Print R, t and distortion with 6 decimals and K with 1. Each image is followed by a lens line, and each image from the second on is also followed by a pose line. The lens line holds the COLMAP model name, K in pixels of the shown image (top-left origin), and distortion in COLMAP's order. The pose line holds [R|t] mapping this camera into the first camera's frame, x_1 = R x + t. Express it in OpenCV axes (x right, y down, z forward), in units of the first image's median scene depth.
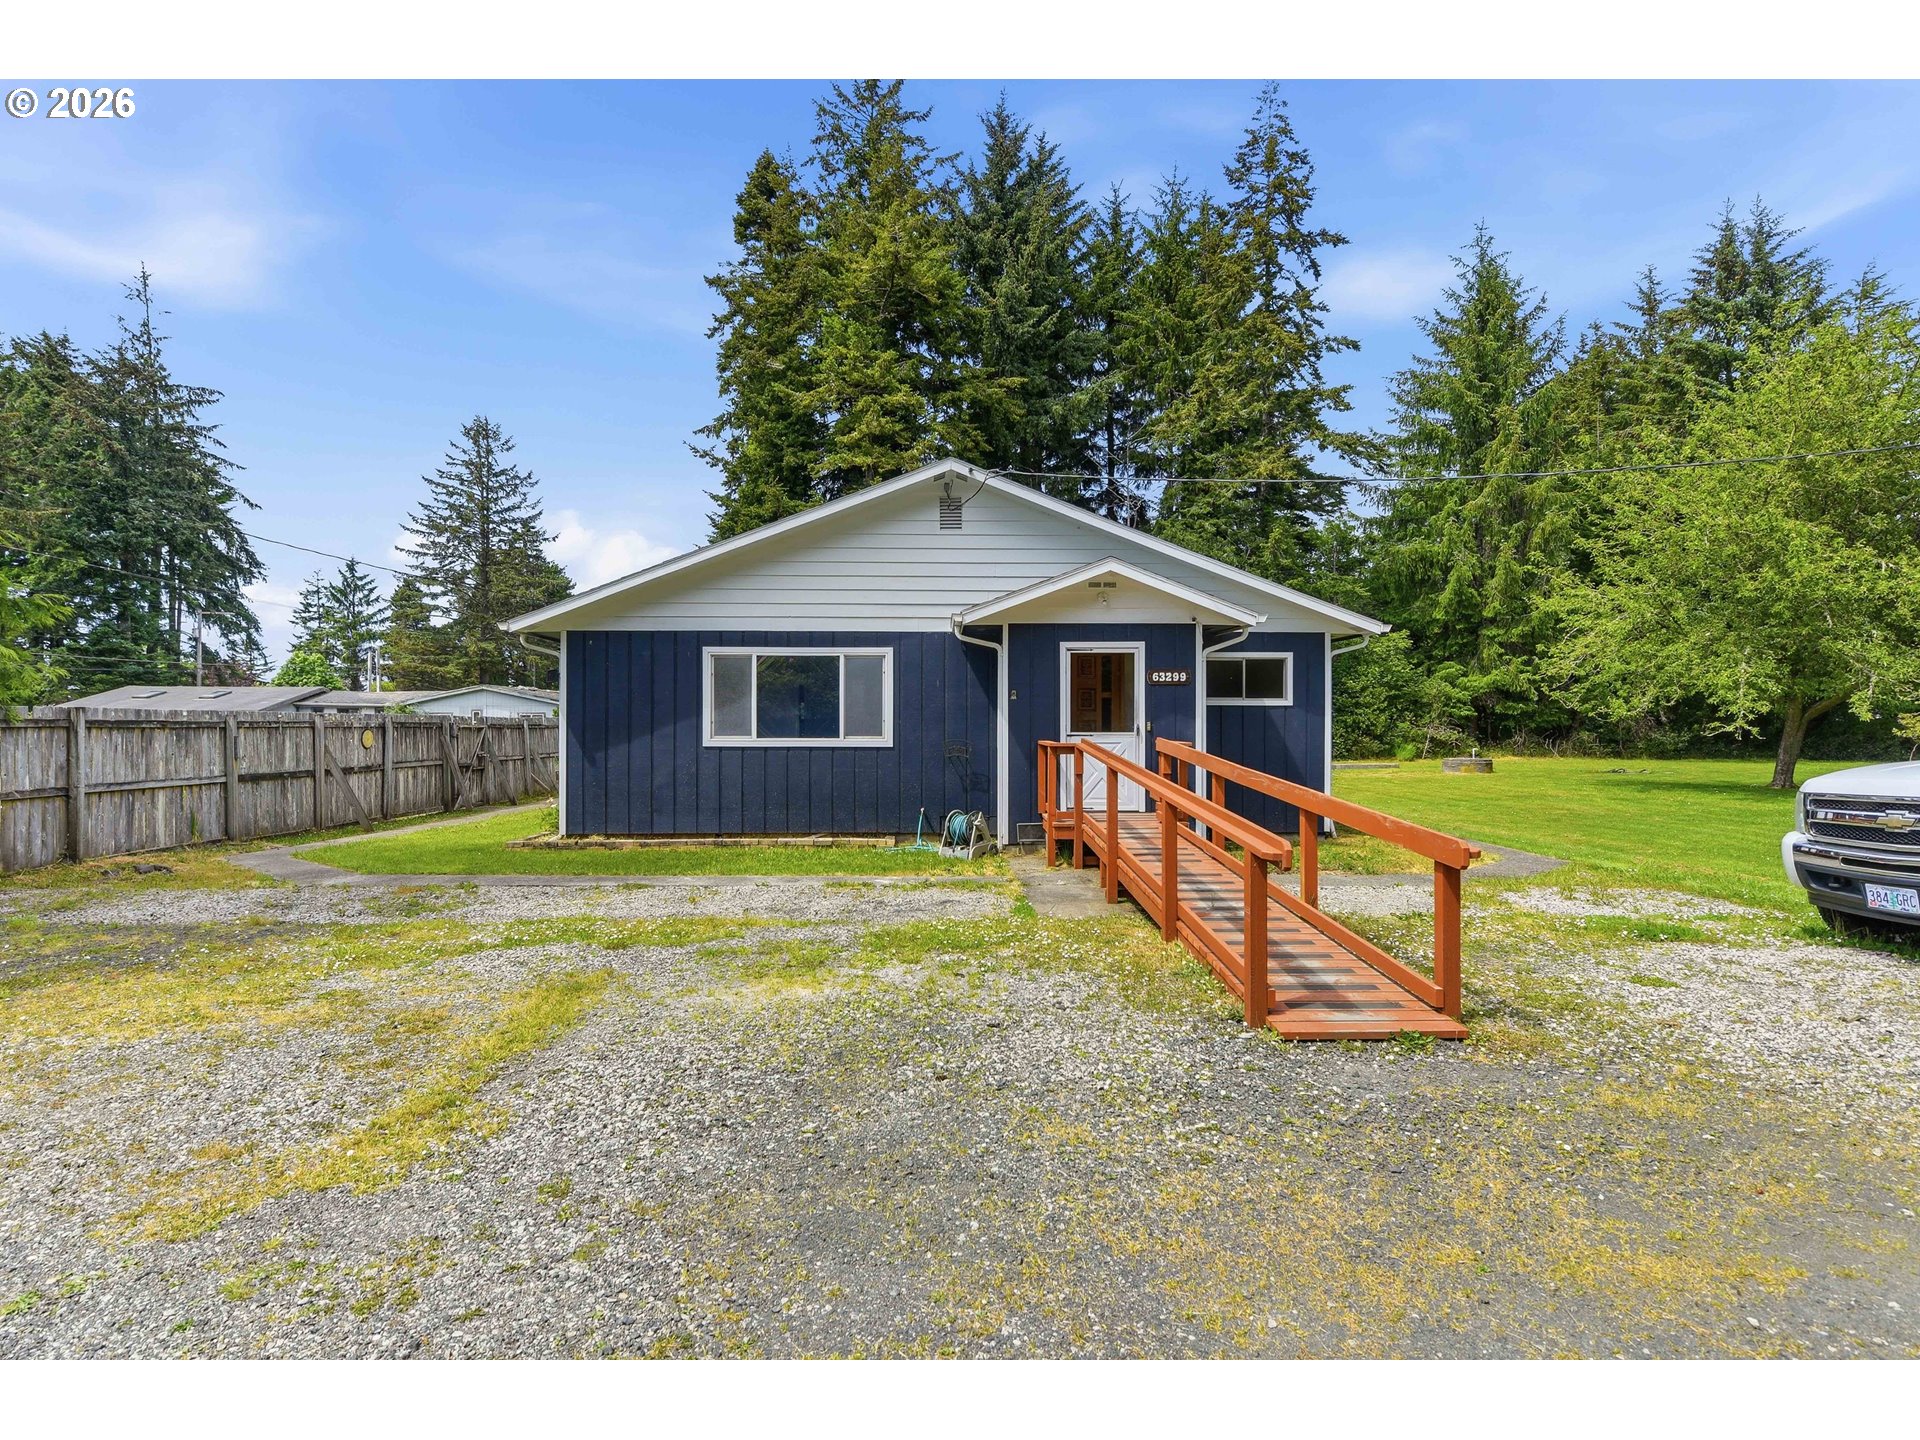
lens RADIAL K [[976.4, 0, 977.8], [0, 976.4, 747.9], [0, 0, 1]] dist [0.003799, -0.000446]
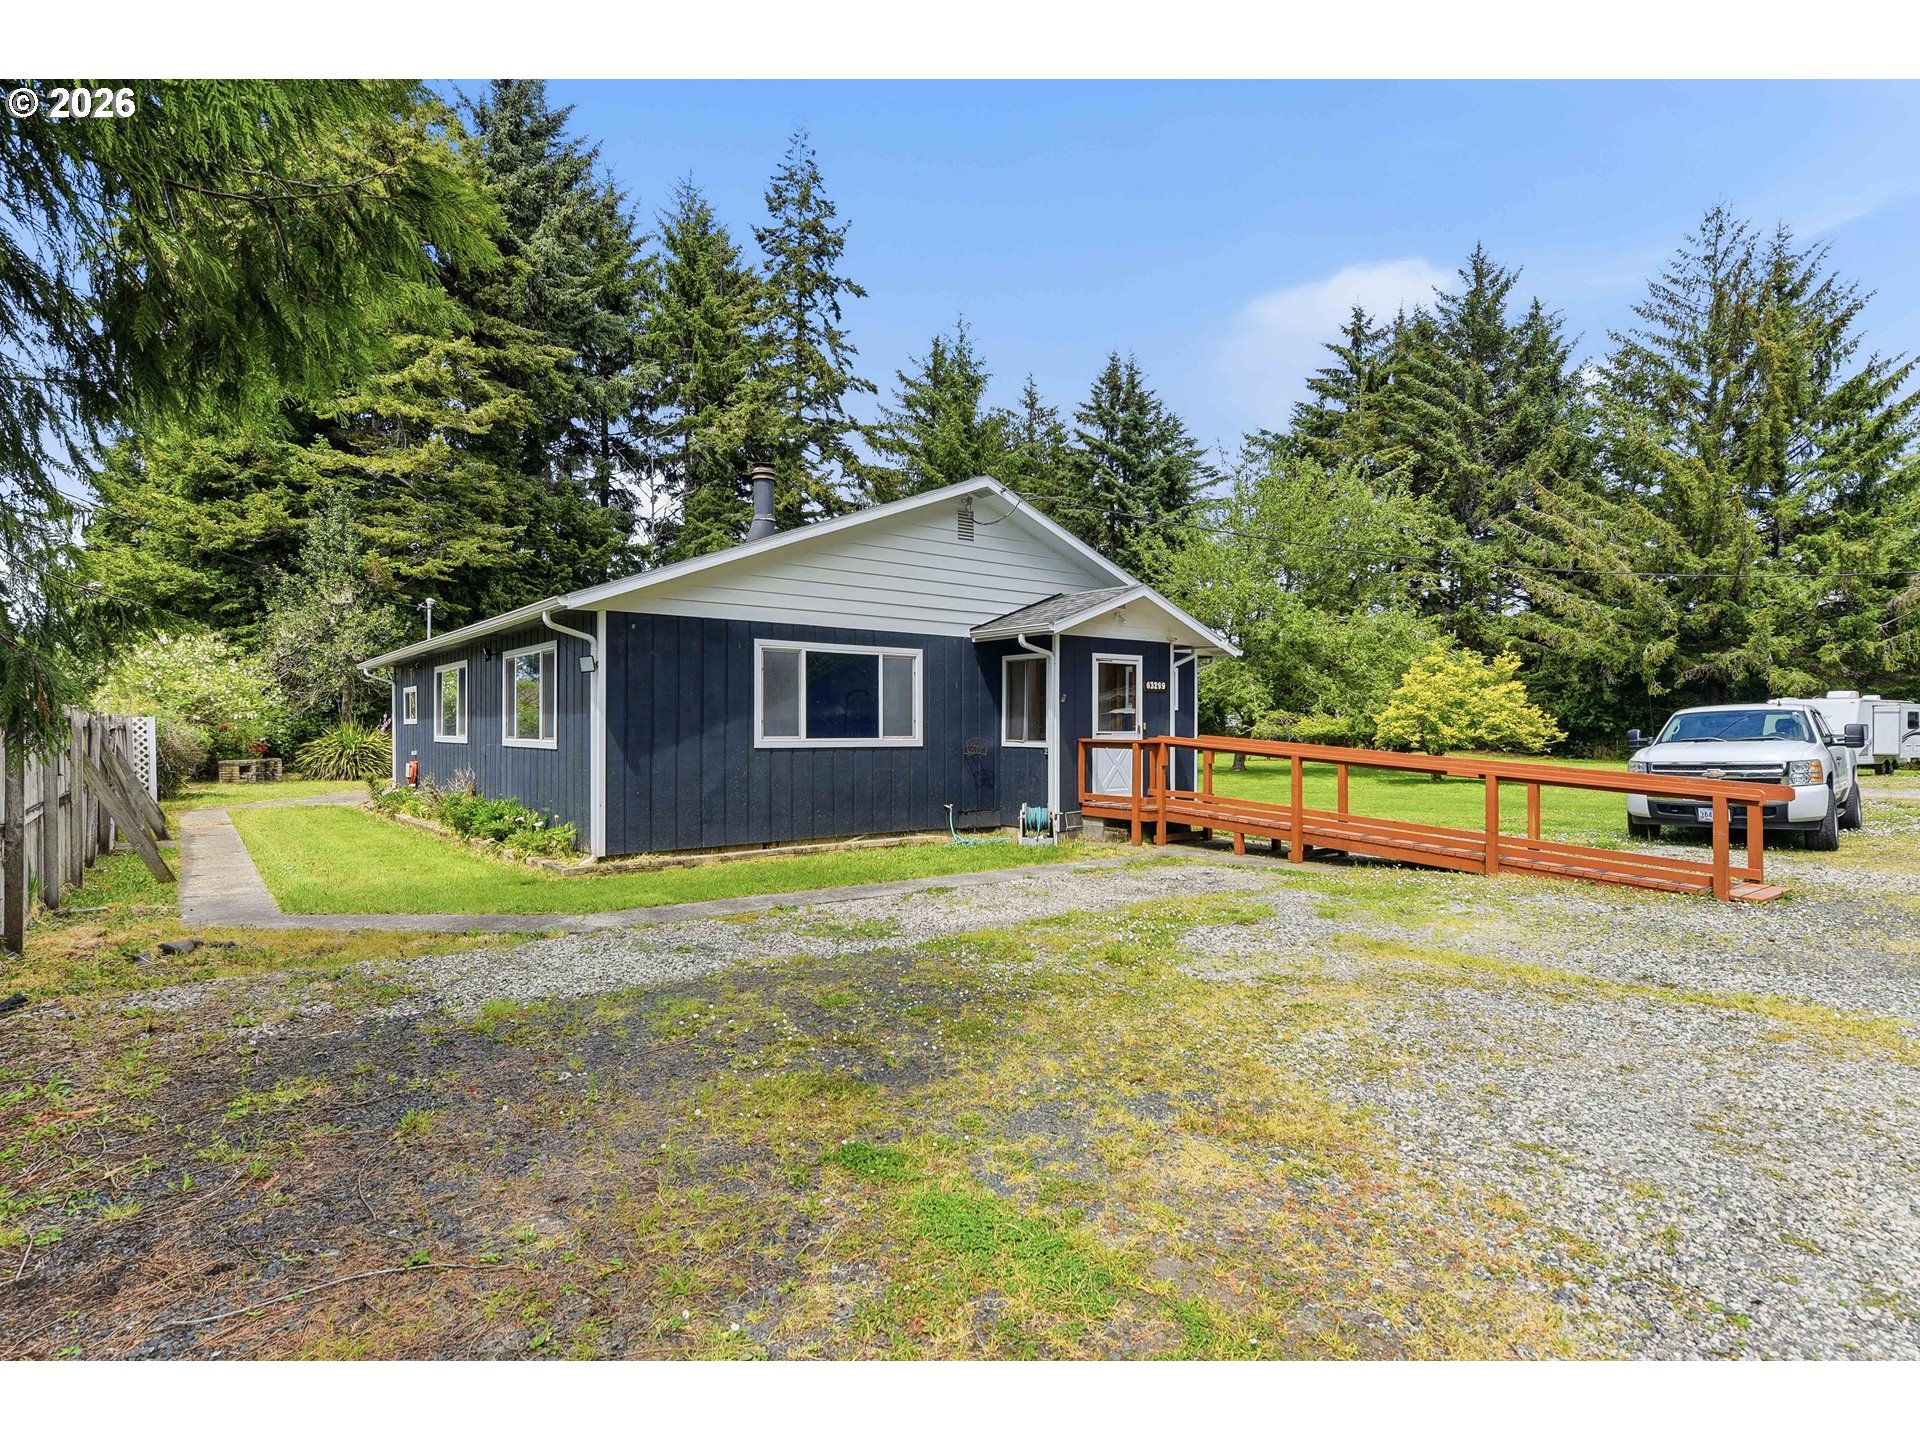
lens RADIAL K [[976.4, 0, 957.0], [0, 976.4, 740.1], [0, 0, 1]] dist [0.003799, -0.000446]
pose [[0.805161, -0.007760, 0.593006, -0.216461], [0.015057, 0.999860, -0.007360, 0.000207], [-0.592865, 0.014855, 0.805164, 0.049872]]
